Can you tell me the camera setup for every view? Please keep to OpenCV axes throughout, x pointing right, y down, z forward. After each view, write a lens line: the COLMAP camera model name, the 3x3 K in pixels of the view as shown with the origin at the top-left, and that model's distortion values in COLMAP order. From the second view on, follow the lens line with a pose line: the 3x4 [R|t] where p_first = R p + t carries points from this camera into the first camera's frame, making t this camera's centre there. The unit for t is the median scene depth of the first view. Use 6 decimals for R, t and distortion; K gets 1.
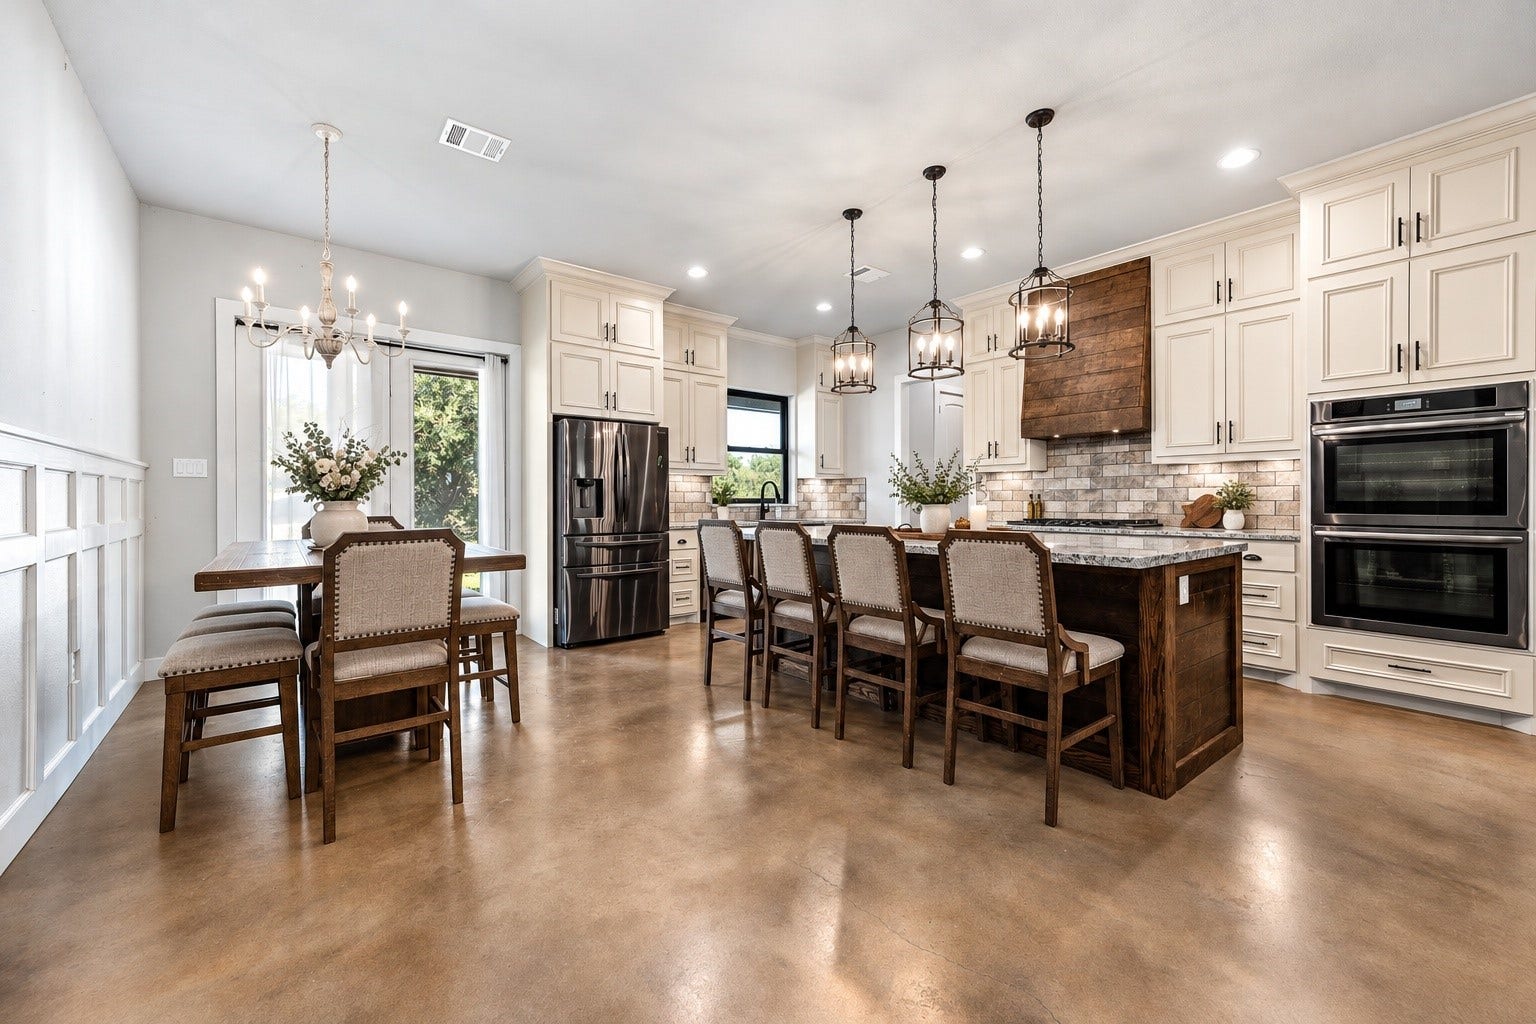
lens RADIAL K [[602.6, 0, 768.0], [0, 602.6, 512.0], [0, 0, 1]] dist [-0.000740, -0.000081]
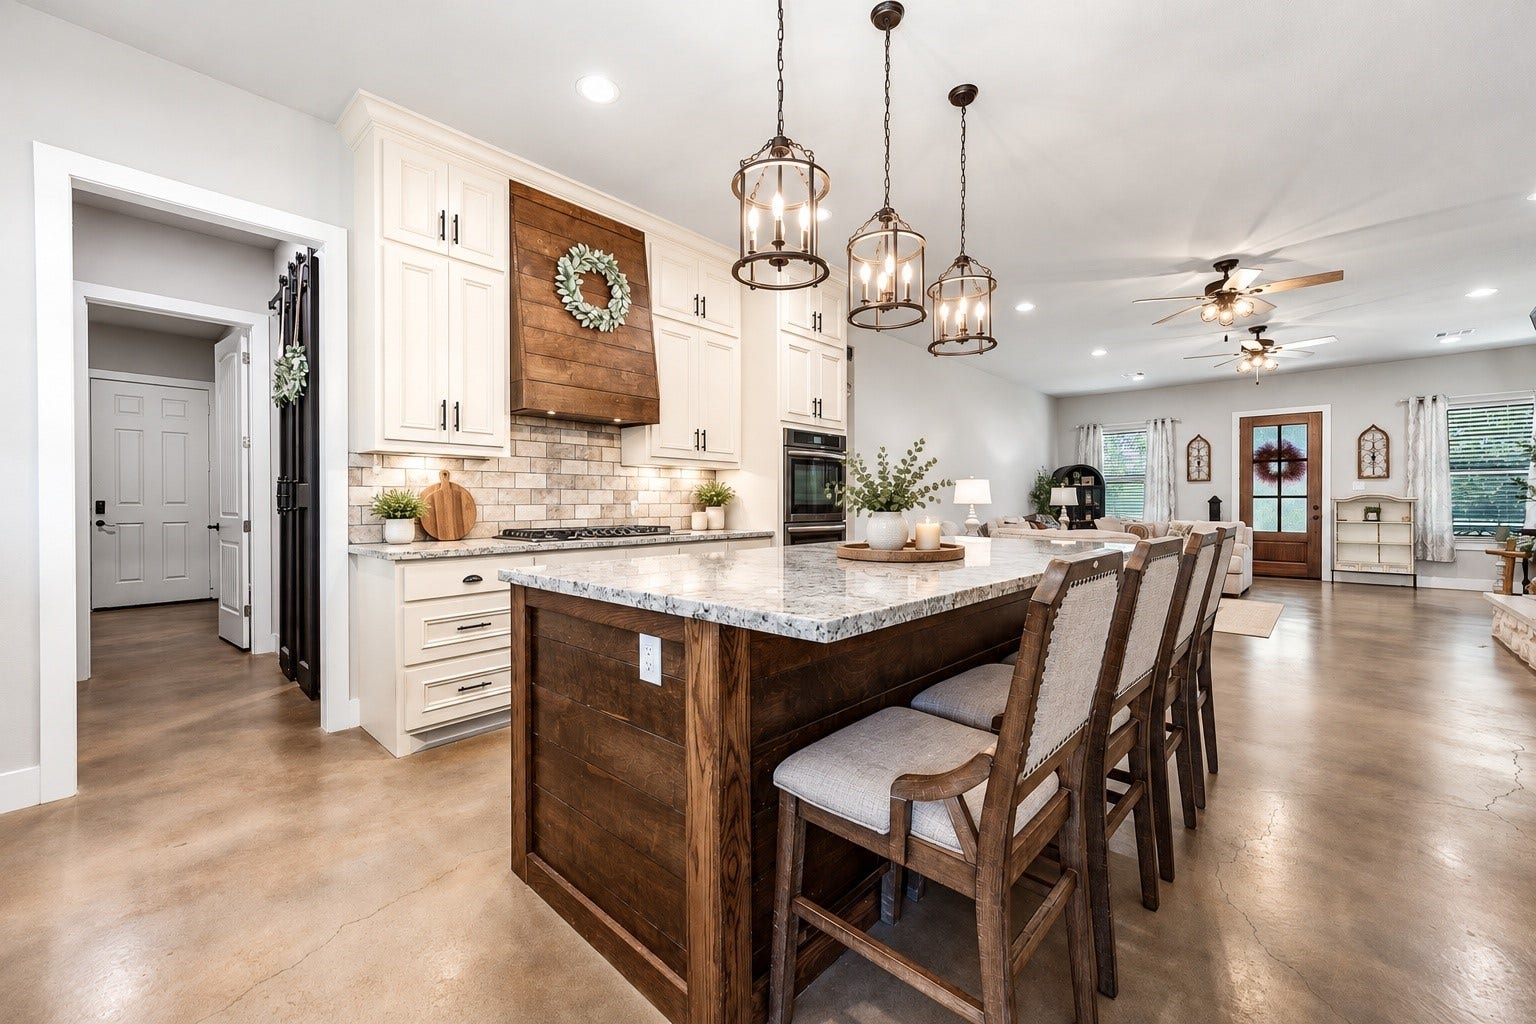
lens RADIAL K [[596.8, 0, 768.5], [0, 596.8, 496.4], [0, 0, 1]] dist [0.001551, 0.000248]
pose [[-0.170461, -0.003817, 0.985357, -0.342259], [0.013707, 0.999887, 0.006245, -0.042605], [-0.985269, 0.014571, -0.170389, 1.215504]]
